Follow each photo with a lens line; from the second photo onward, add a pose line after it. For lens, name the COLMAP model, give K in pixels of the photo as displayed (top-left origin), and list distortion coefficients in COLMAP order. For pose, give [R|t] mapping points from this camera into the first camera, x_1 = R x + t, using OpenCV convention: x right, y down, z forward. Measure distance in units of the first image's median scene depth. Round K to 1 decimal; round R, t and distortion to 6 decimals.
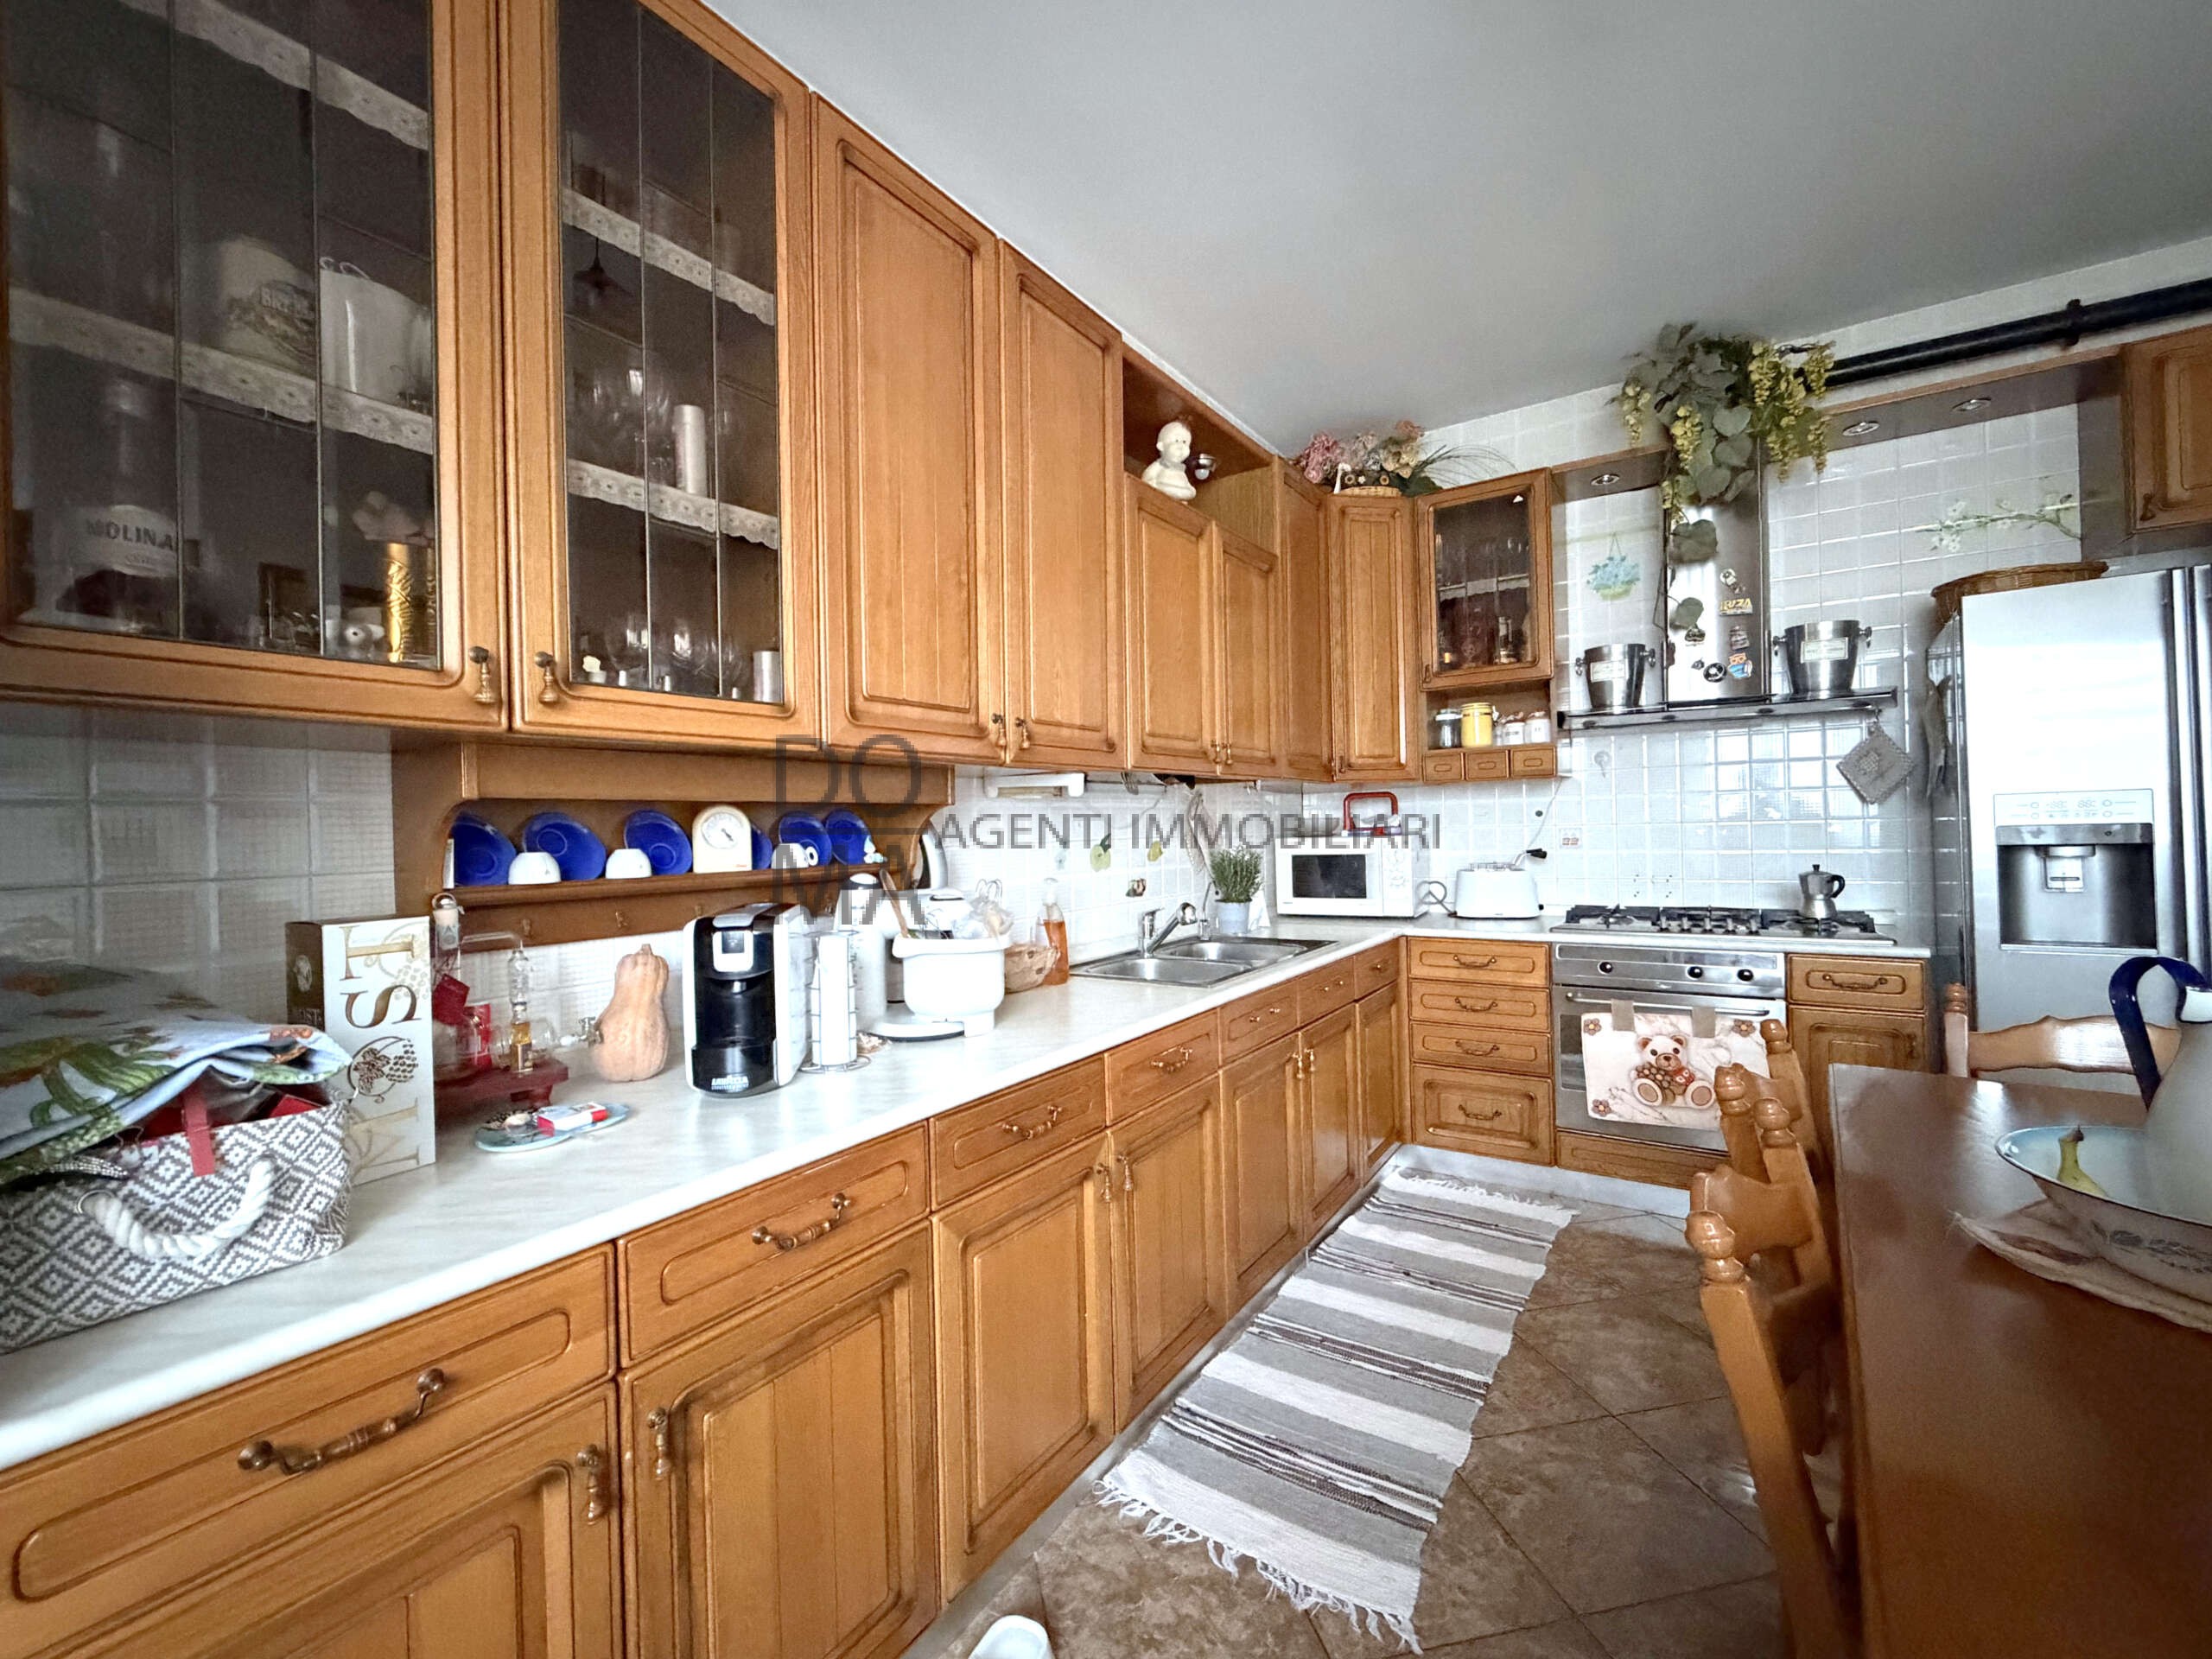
lens RADIAL K [[915.6, 0, 1096.5], [0, 915.6, 830.4], [0, 0, 1]] dist [0.000398, -0.000912]
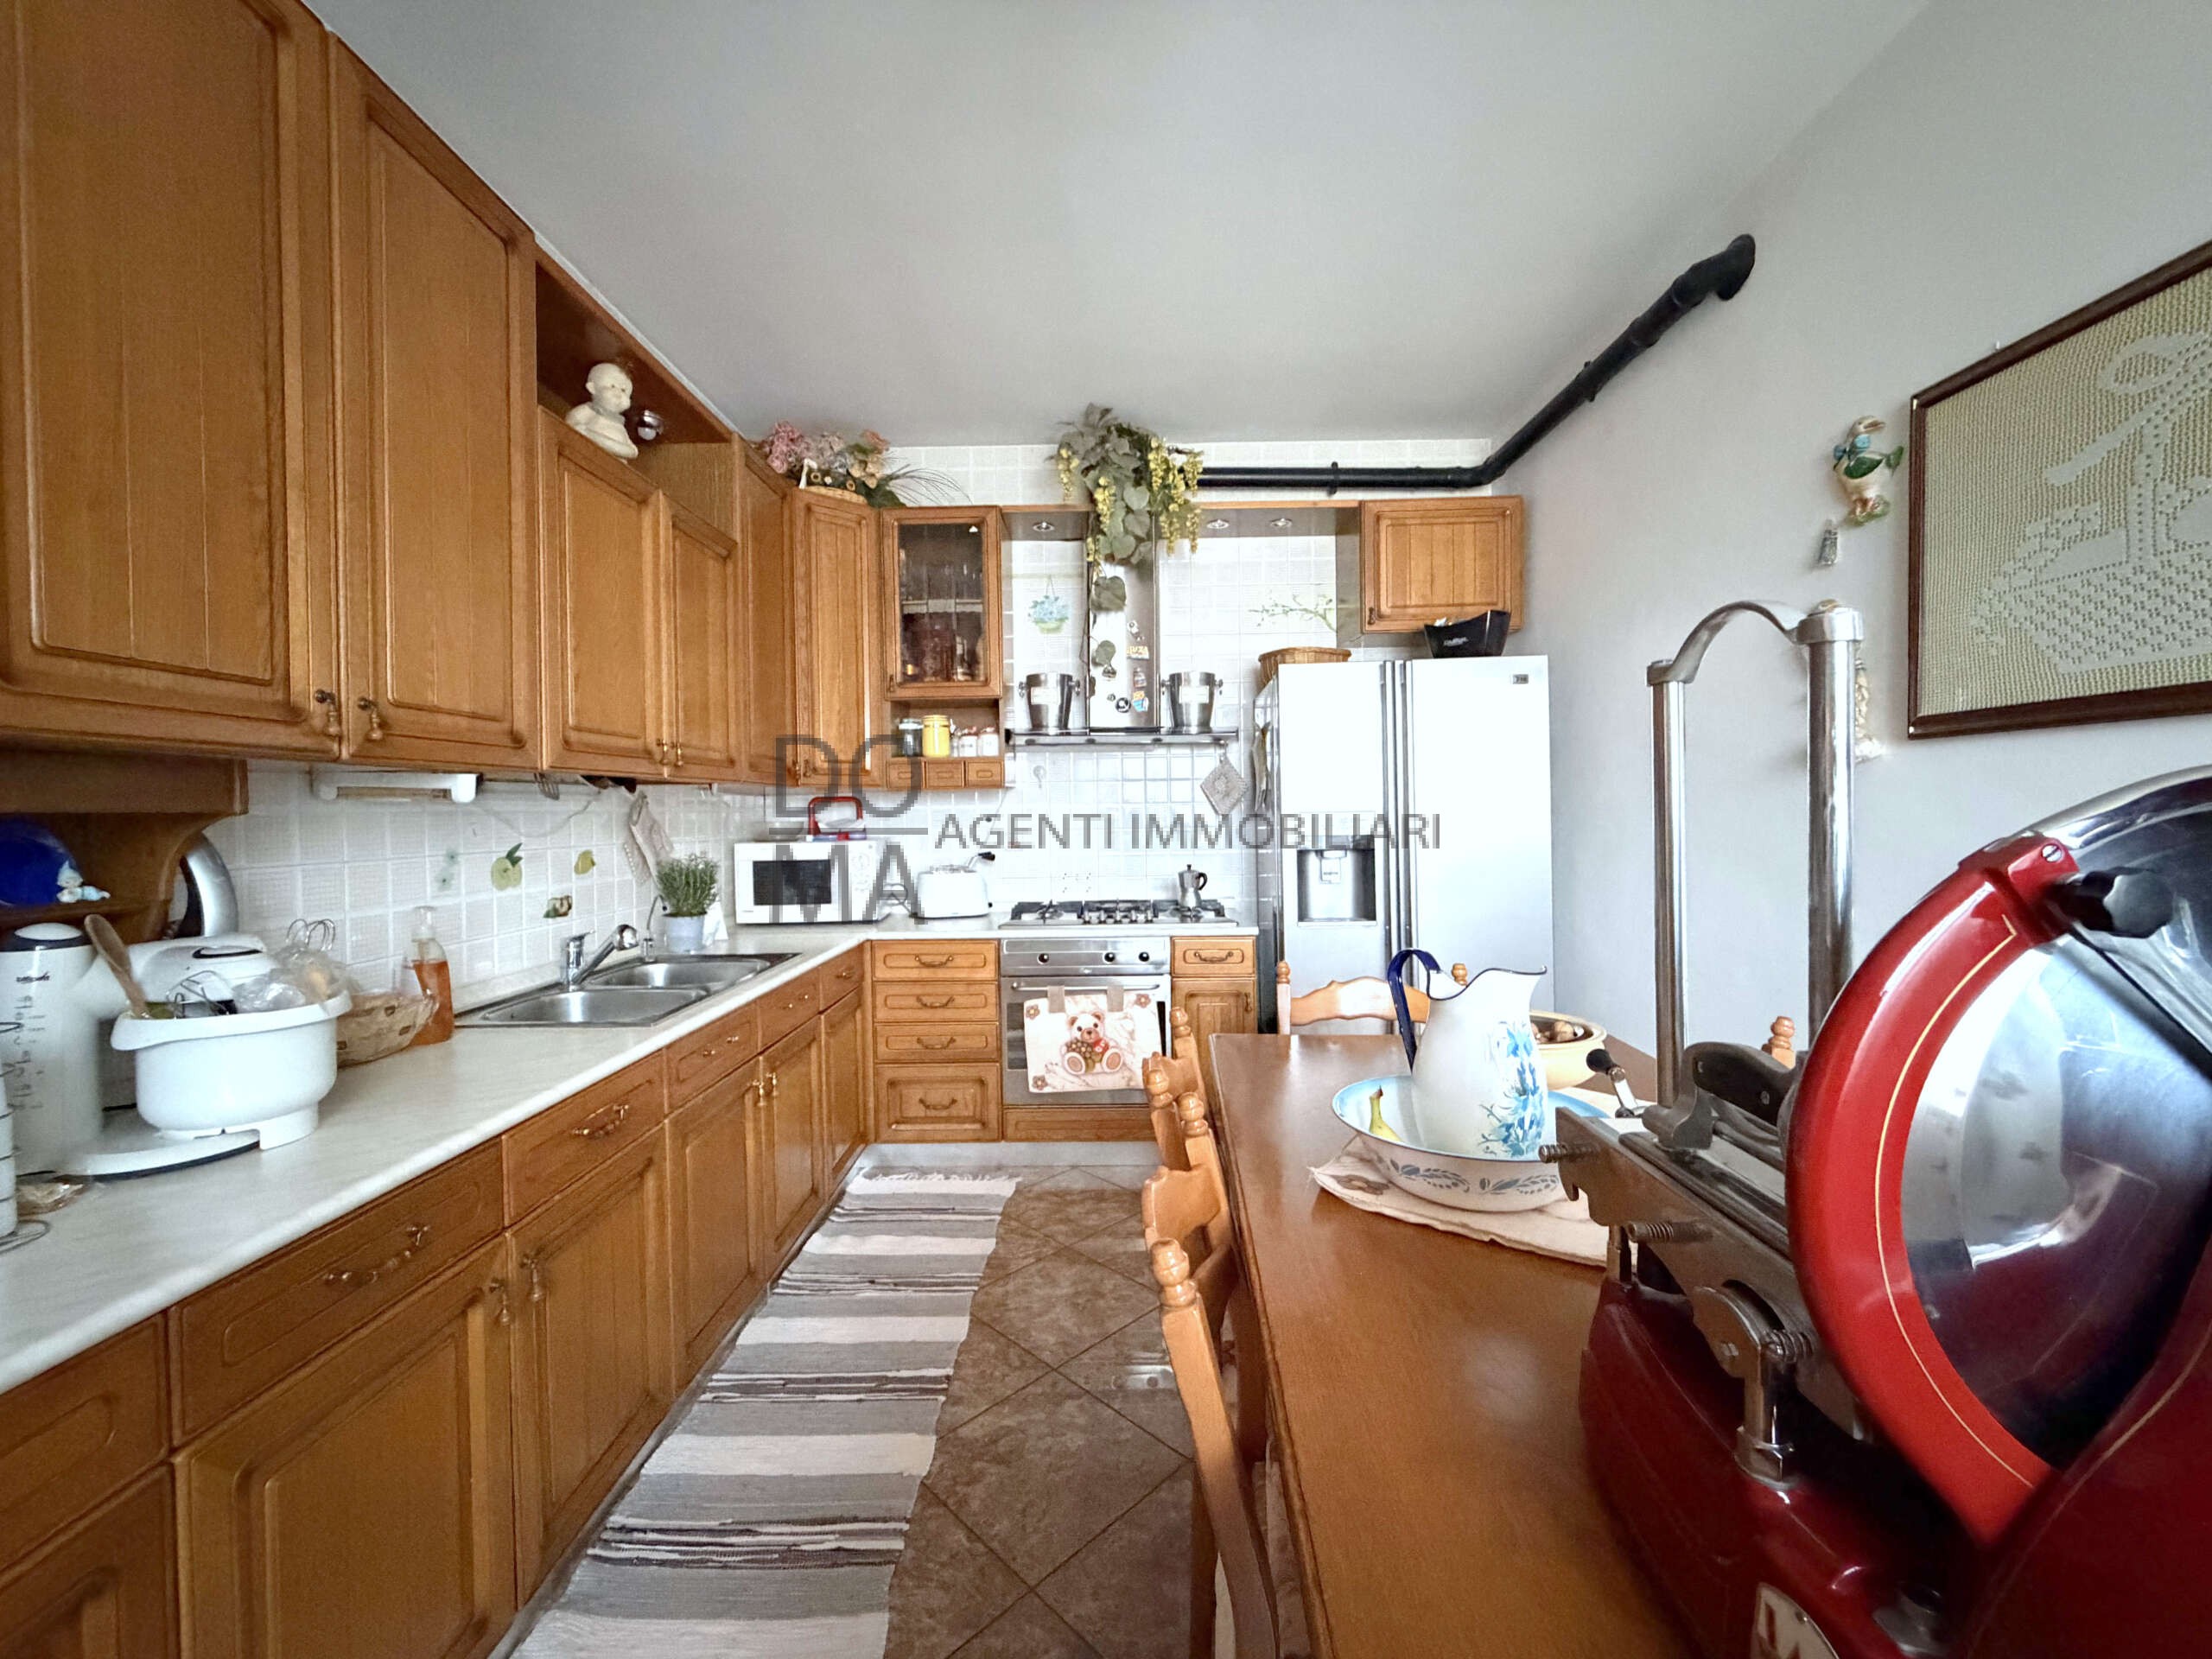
lens RADIAL K [[882.1, 0, 1096.6], [0, 882.1, 830.3], [0, 0, 1]] dist [-0.001504, 0.000056]
pose [[0.835523, 0.000997, 0.549455, 0.014502], [-0.005164, 0.999968, 0.006037, -0.019175], [-0.549432, -0.007881, 0.835501, 0.066058]]
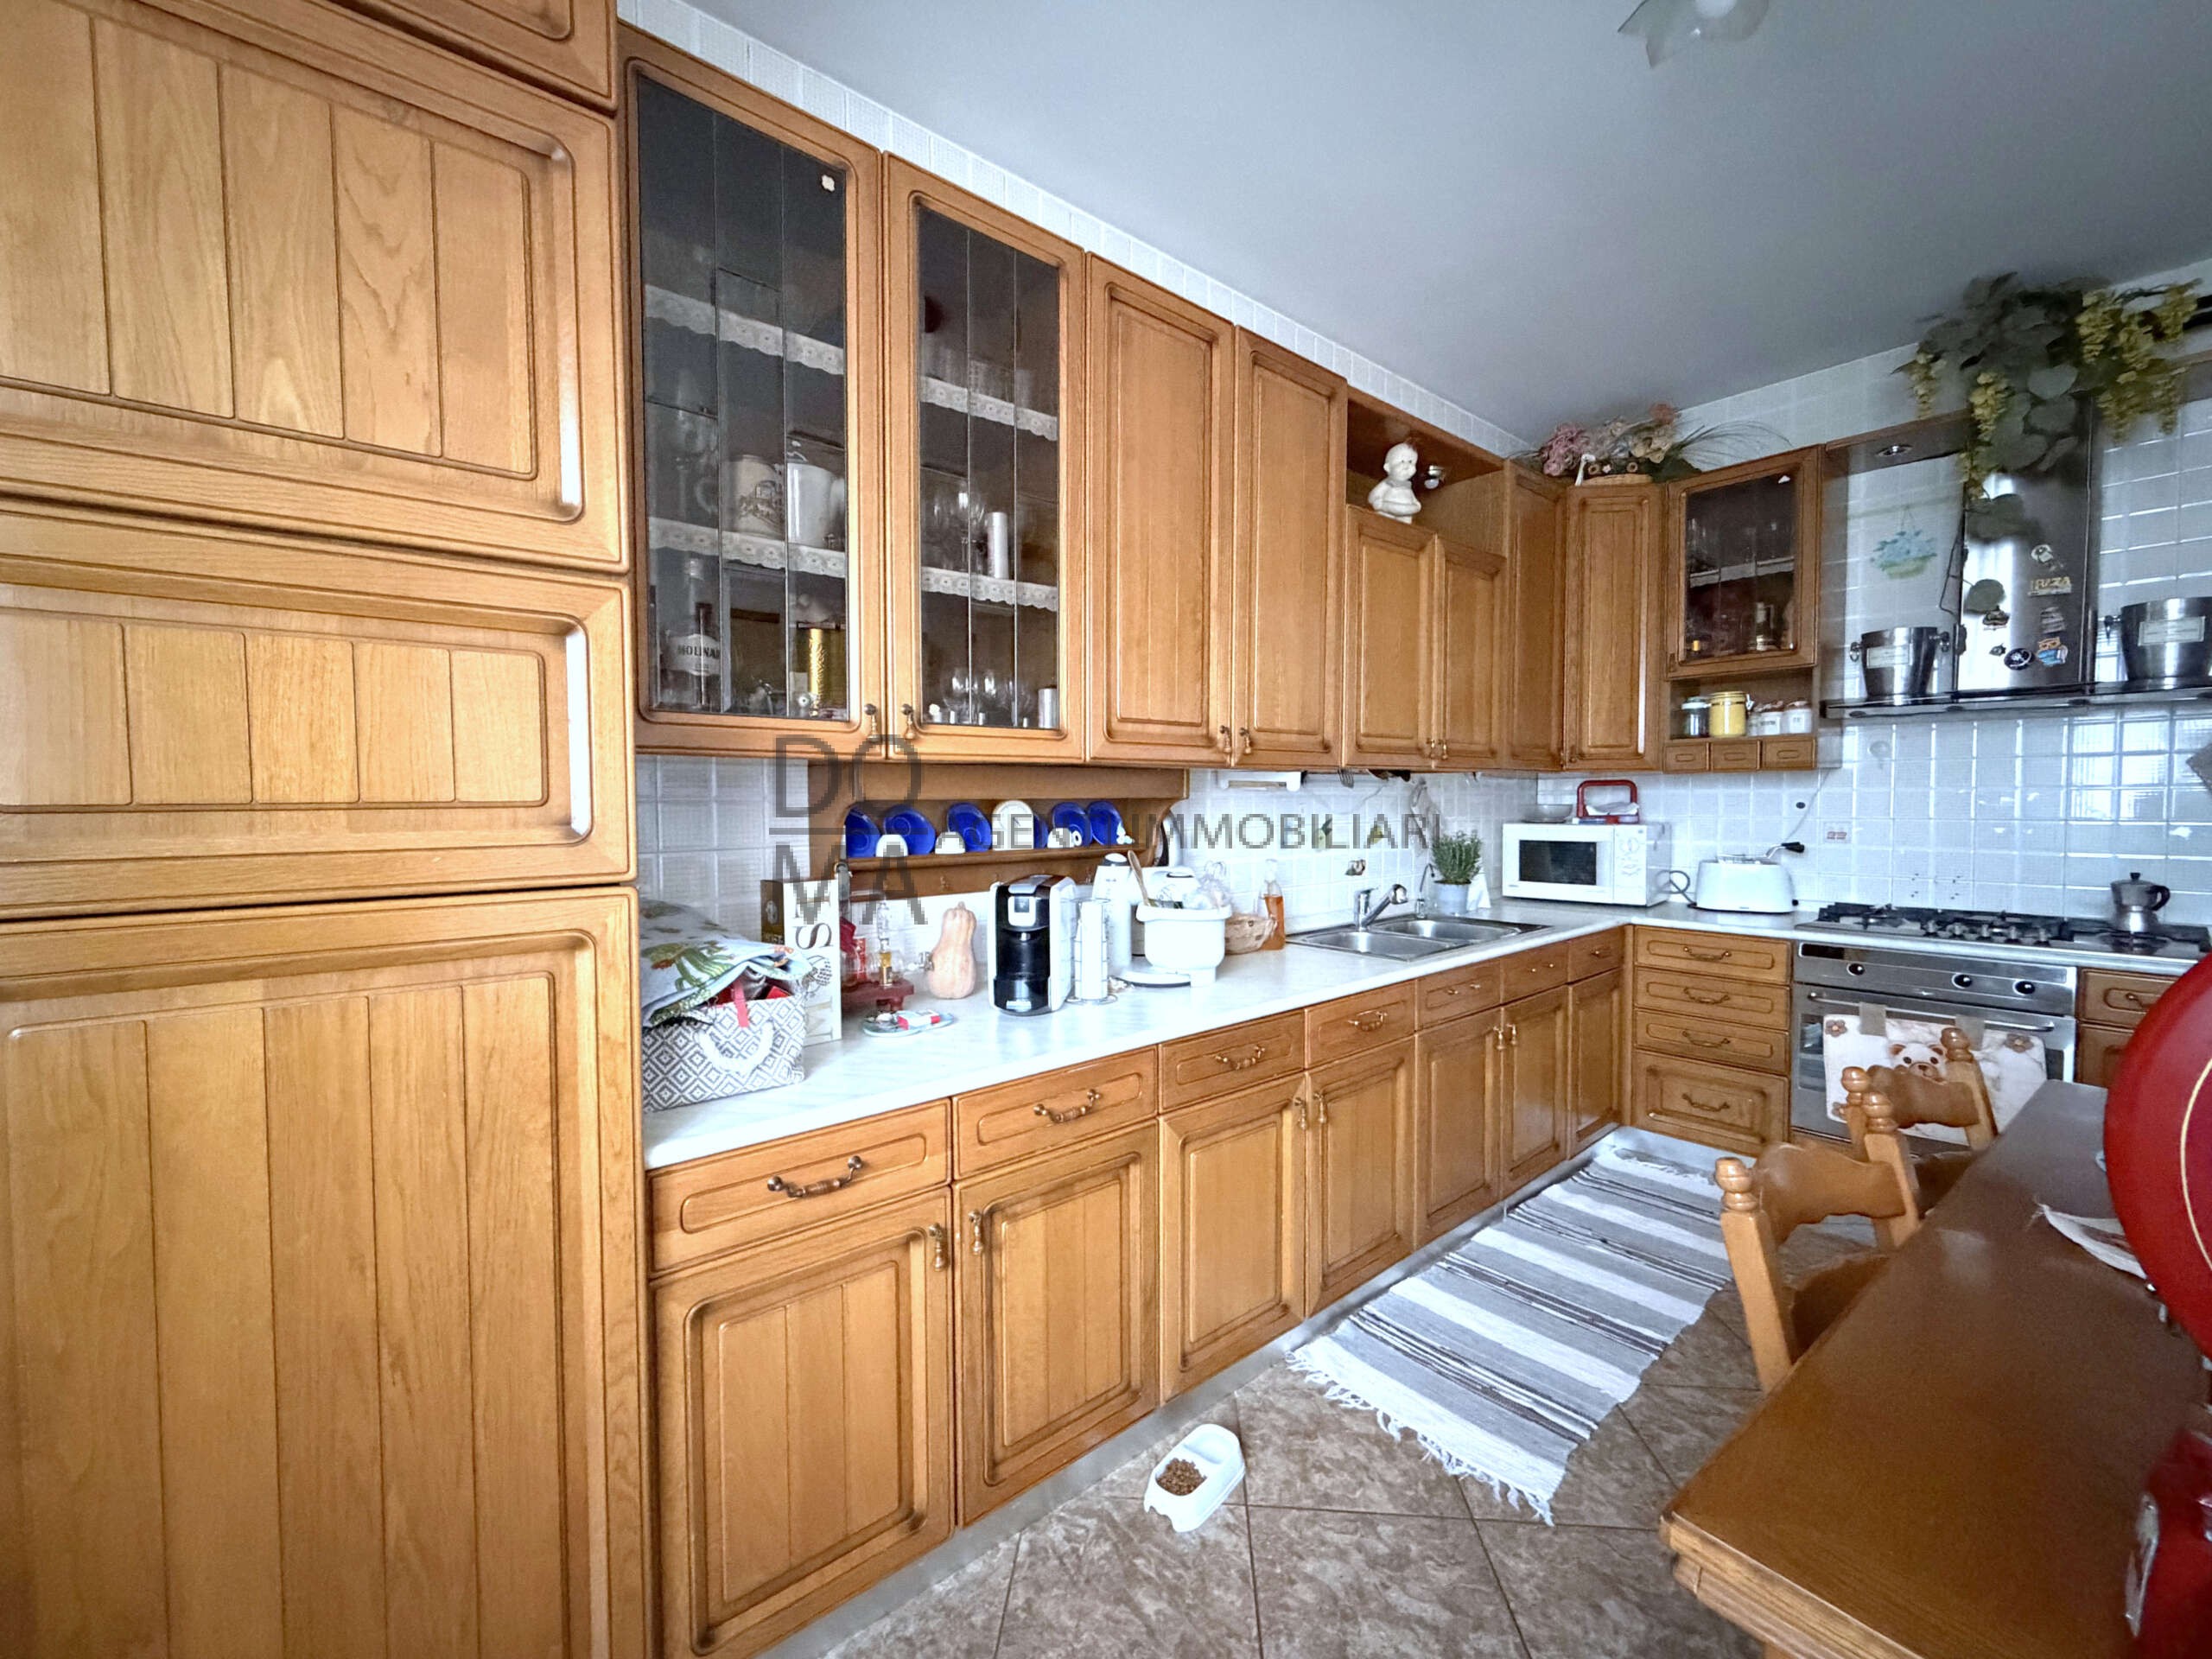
lens RADIAL K [[882.1, 0, 1096.4], [0, 882.1, 829.6], [0, 0, 1]] dist [-0.001504, 0.000056]
pose [[0.961362, 0.028335, -0.273826, 0.041640], [-0.017701, 0.998993, 0.041228, -0.027487], [0.274718, -0.034788, 0.960895, -0.140416]]
